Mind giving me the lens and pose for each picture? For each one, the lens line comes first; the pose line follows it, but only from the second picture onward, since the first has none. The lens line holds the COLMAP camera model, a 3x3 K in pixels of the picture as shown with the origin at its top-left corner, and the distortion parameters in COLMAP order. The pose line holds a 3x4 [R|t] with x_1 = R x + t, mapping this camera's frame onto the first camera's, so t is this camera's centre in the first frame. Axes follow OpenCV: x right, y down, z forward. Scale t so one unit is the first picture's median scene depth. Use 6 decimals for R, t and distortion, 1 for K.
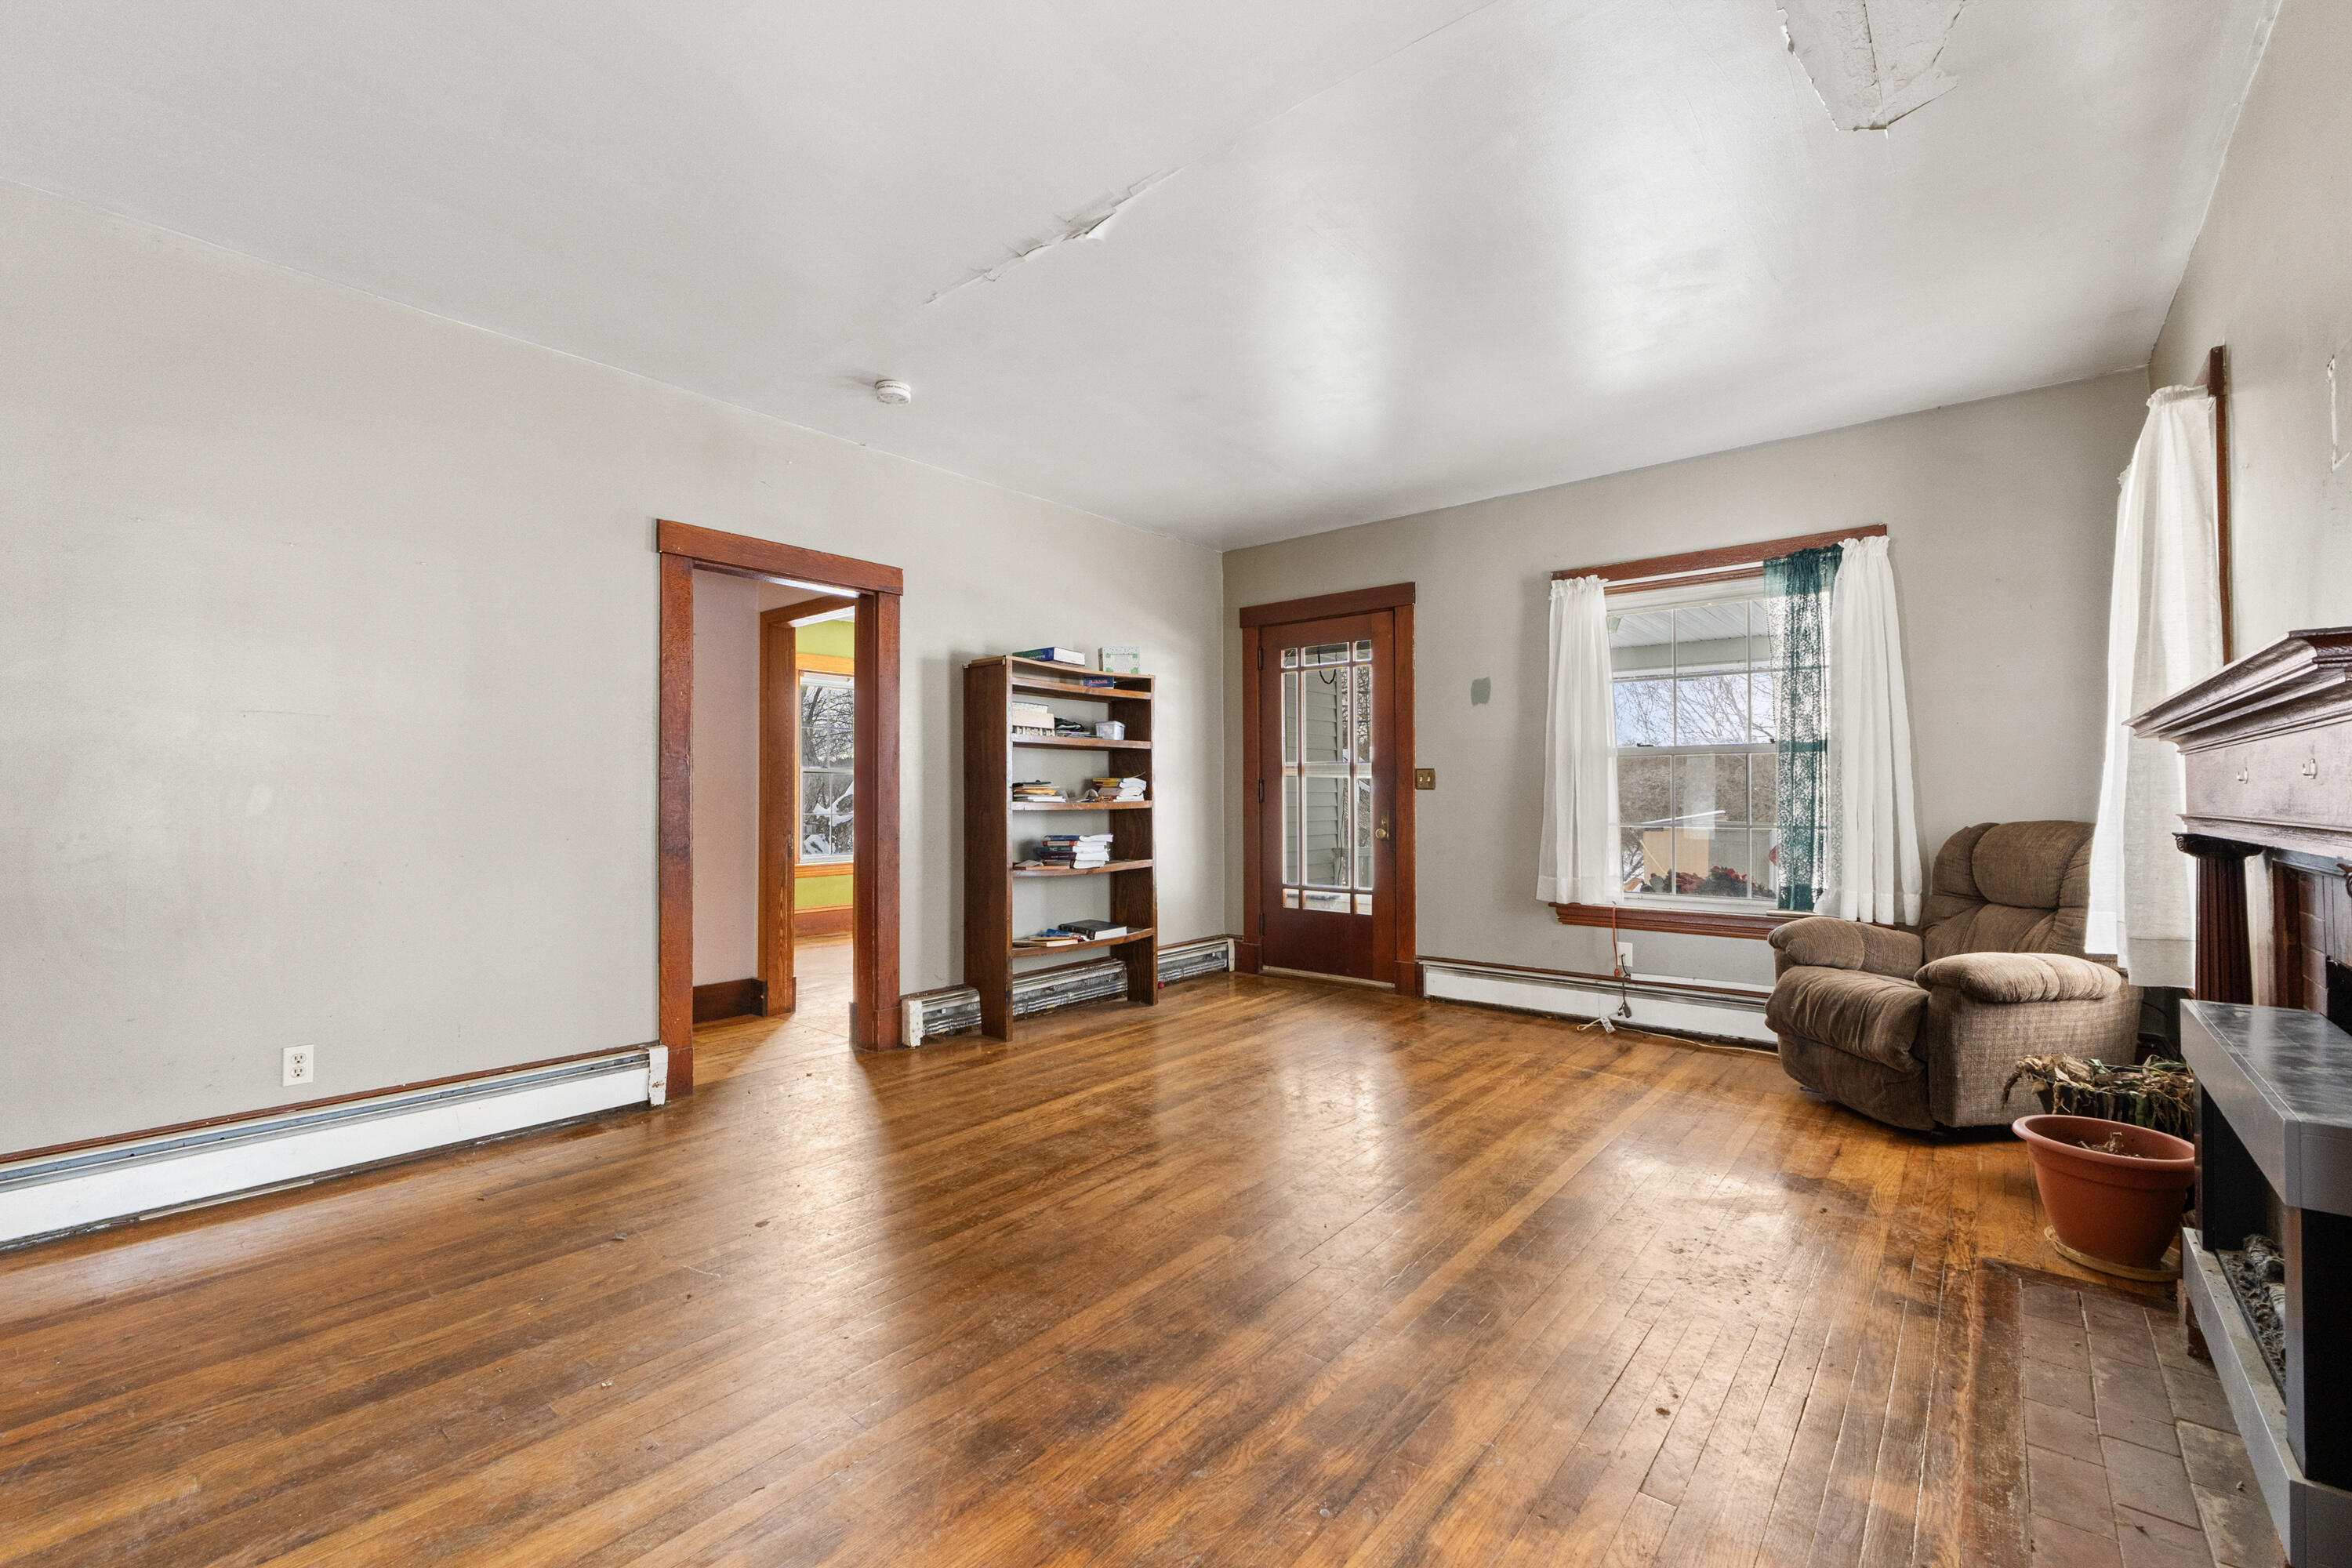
lens RADIAL K [[994.1, 0, 1184.2], [0, 994.1, 780.1], [0, 0, 1]] dist [-0.003083, 0.000261]
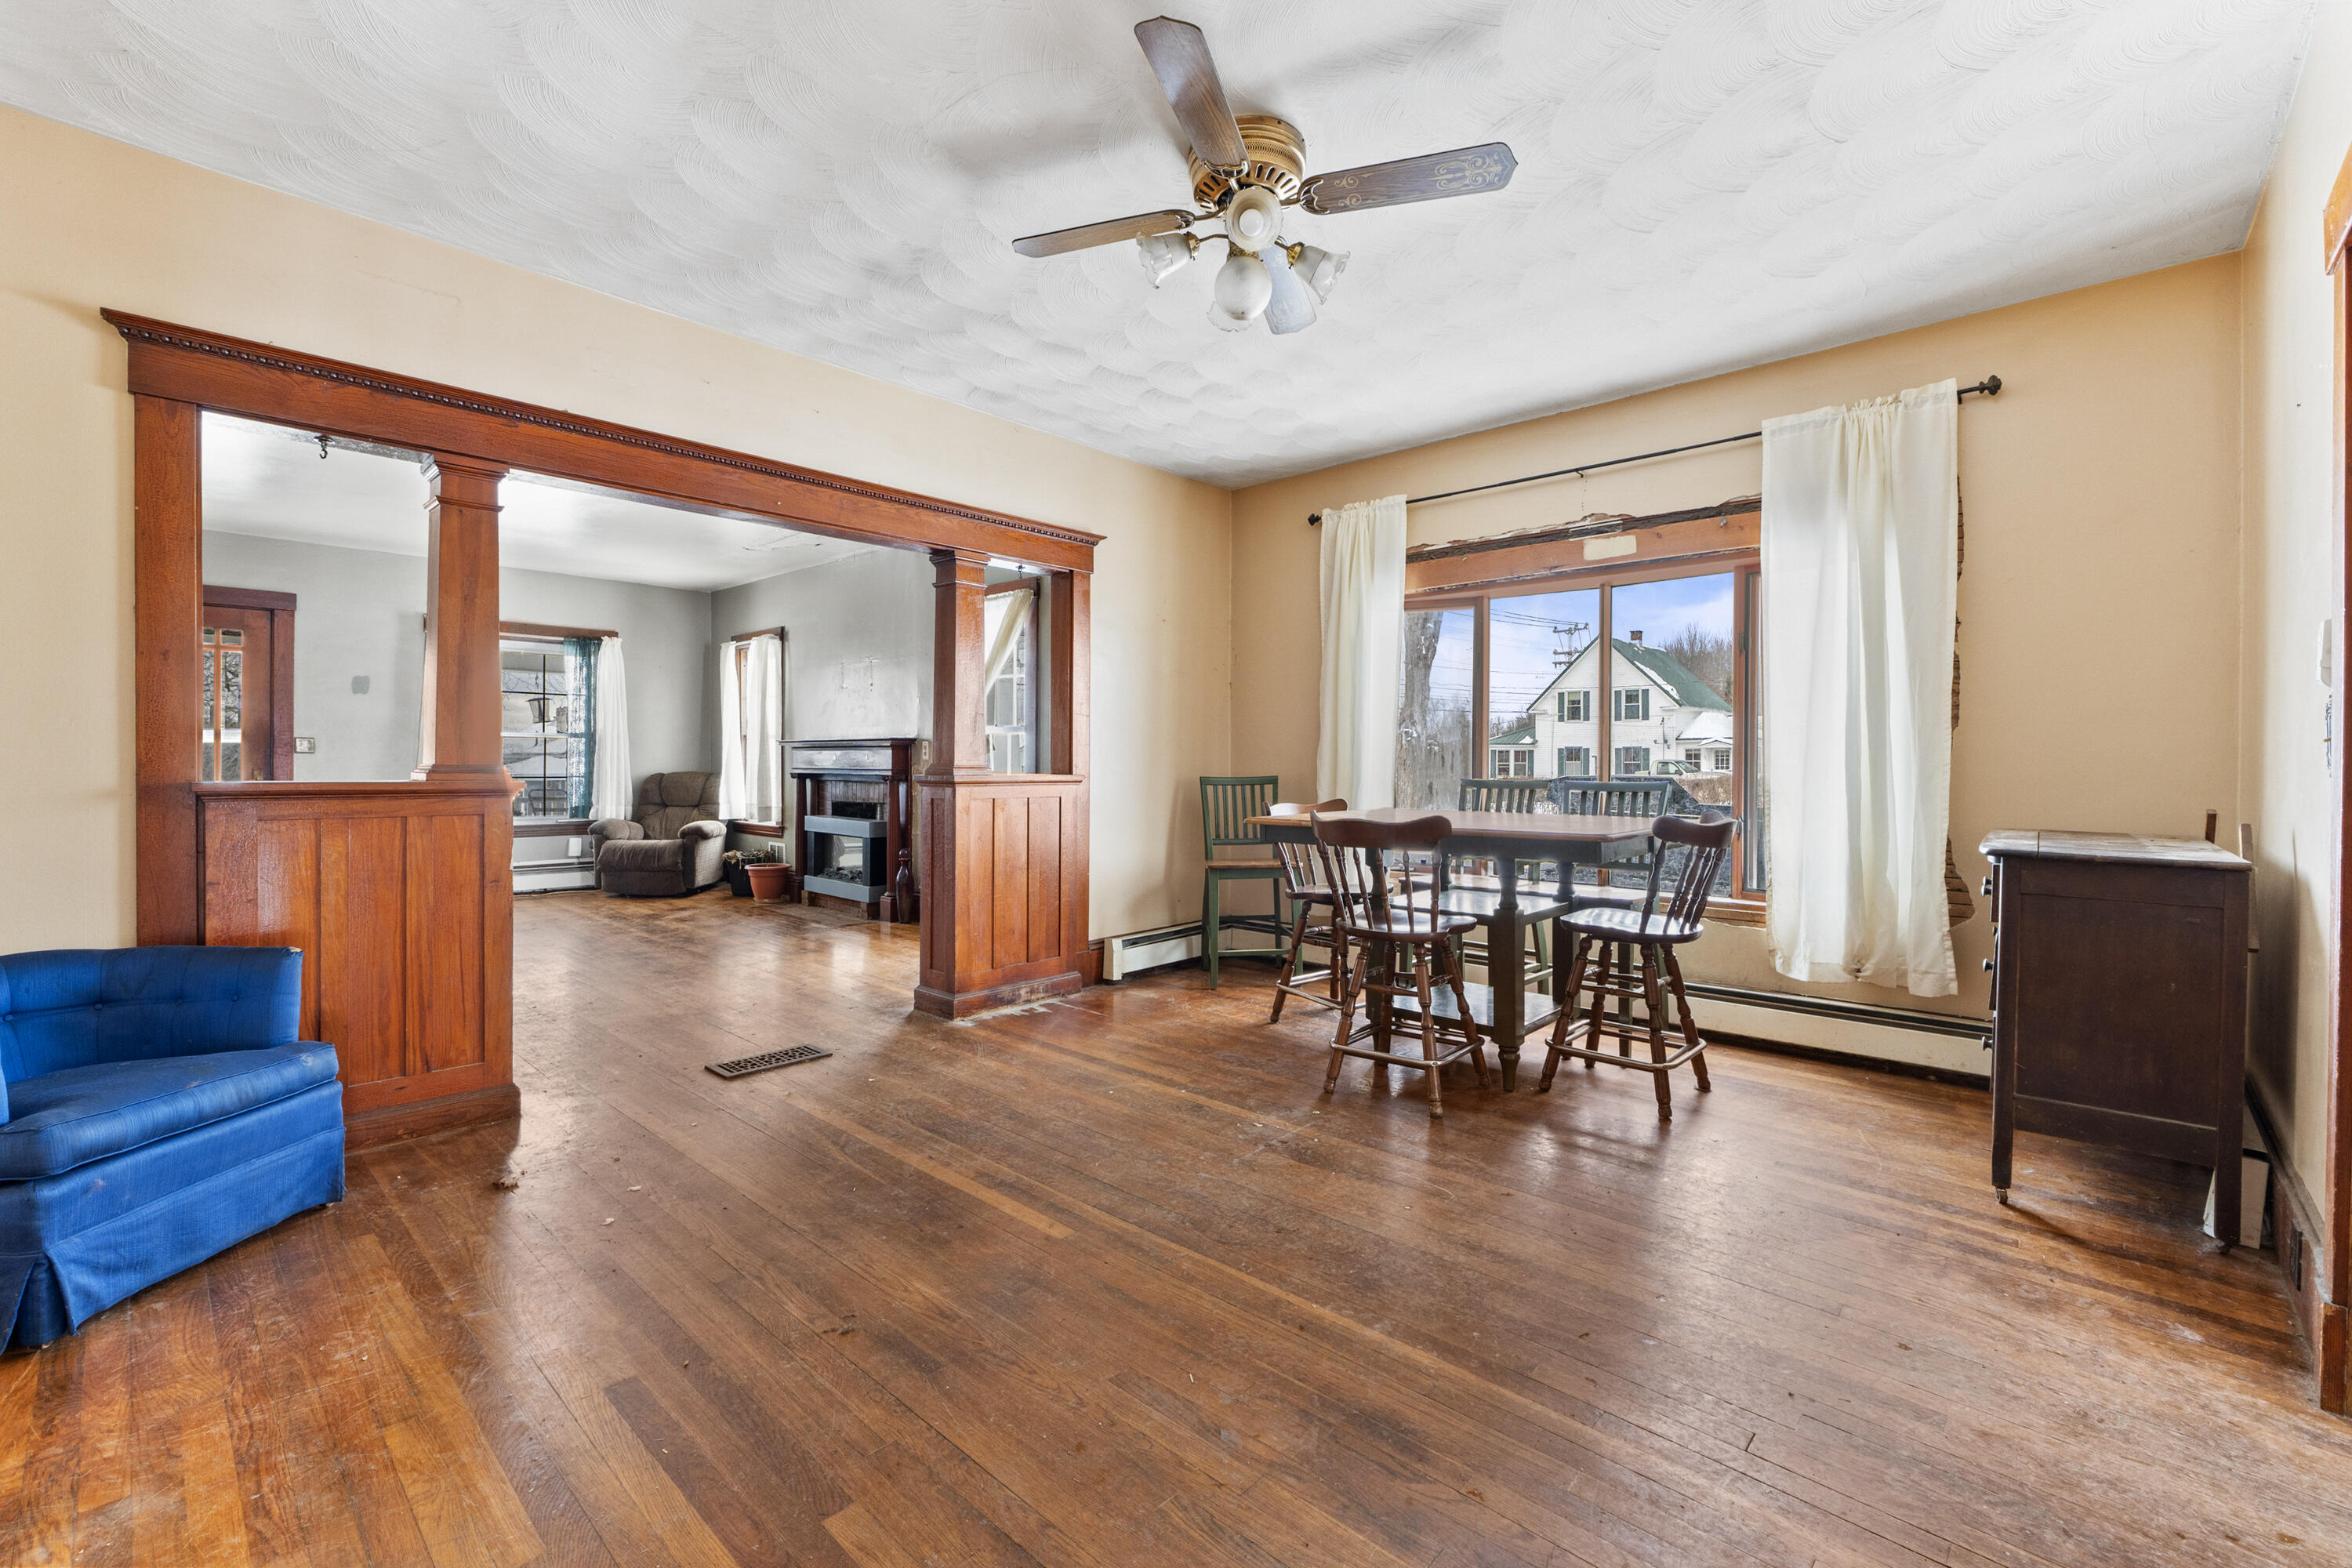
lens RADIAL K [[994.1, 0, 1171.4], [0, 994.1, 770.6], [0, 0, 1]] dist [-0.003083, 0.000261]
pose [[0.062559, -0.004752, 0.998030, -1.338803], [-0.023811, 0.999697, 0.006253, -0.004296], [-0.997757, -0.024156, 0.062427, -0.312790]]
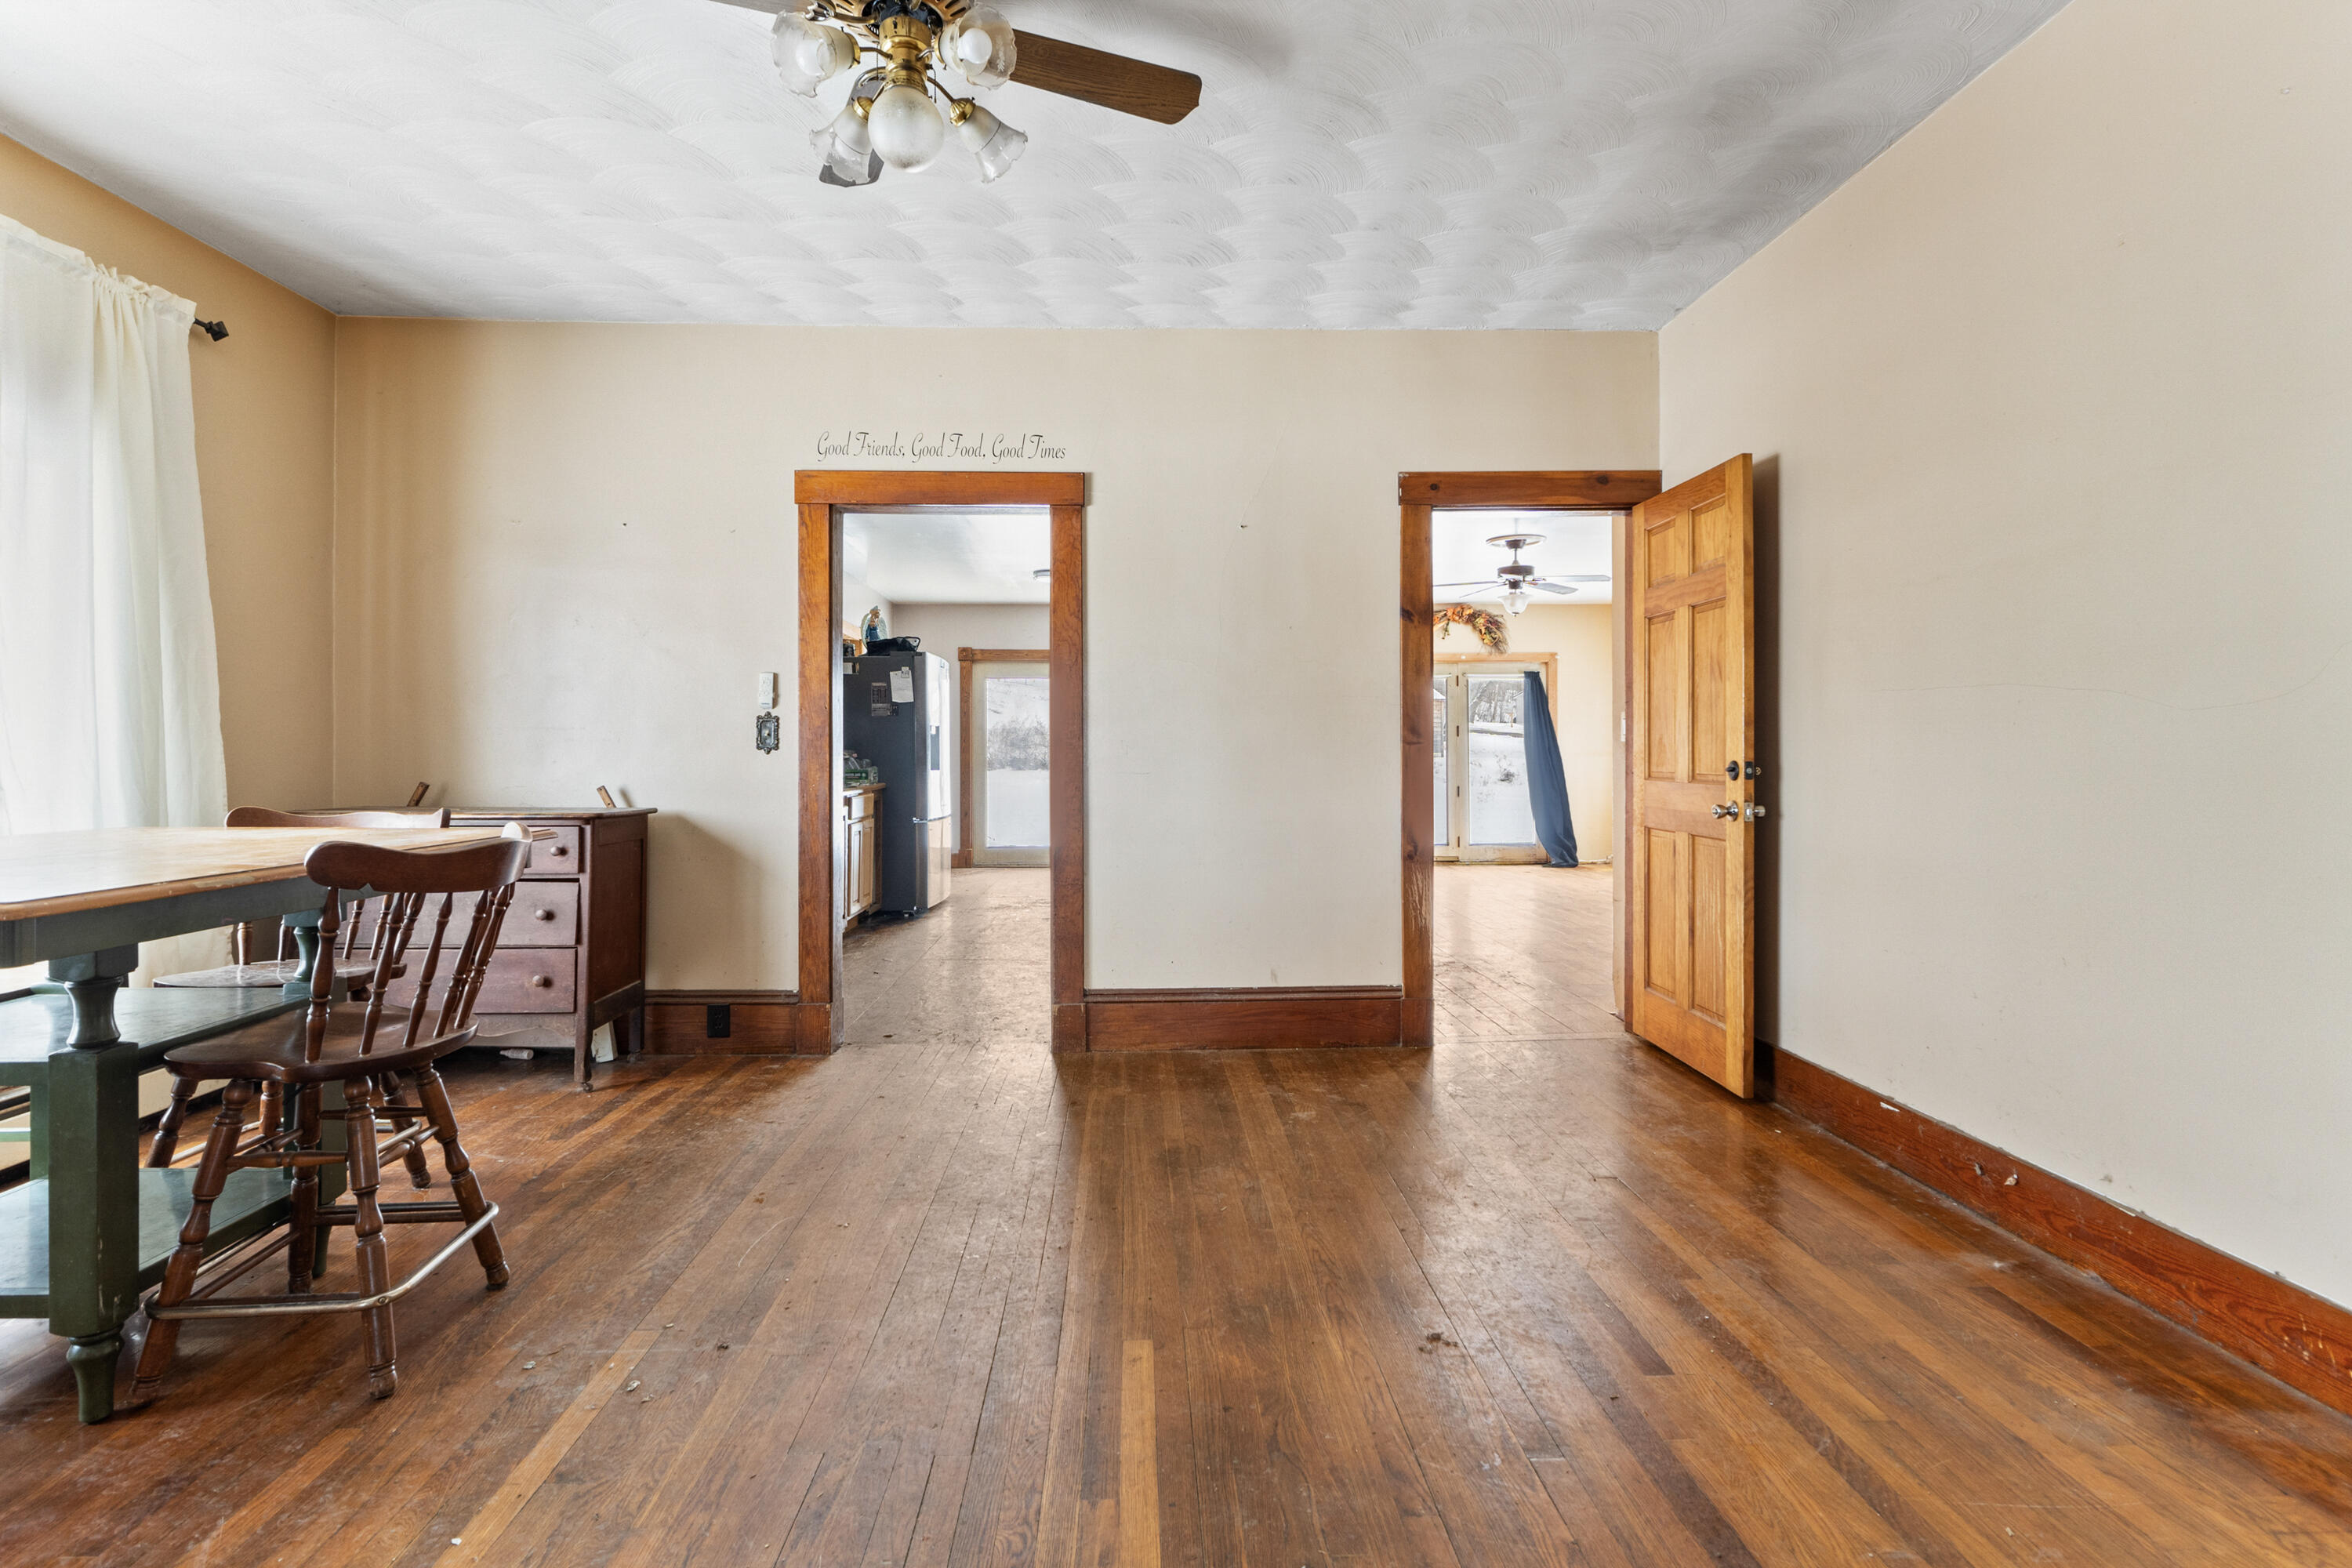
lens RADIAL K [[1107.6, 0, 1173.6], [0, 1107.6, 758.7], [0, 0, 1]] dist [-0.003973, -0.000404]
pose [[-0.745926, 0.003315, -0.666020, -0.429148], [0.013994, 0.999845, -0.010697, 0.008256], [0.665881, -0.017300, -0.745857, 0.179819]]
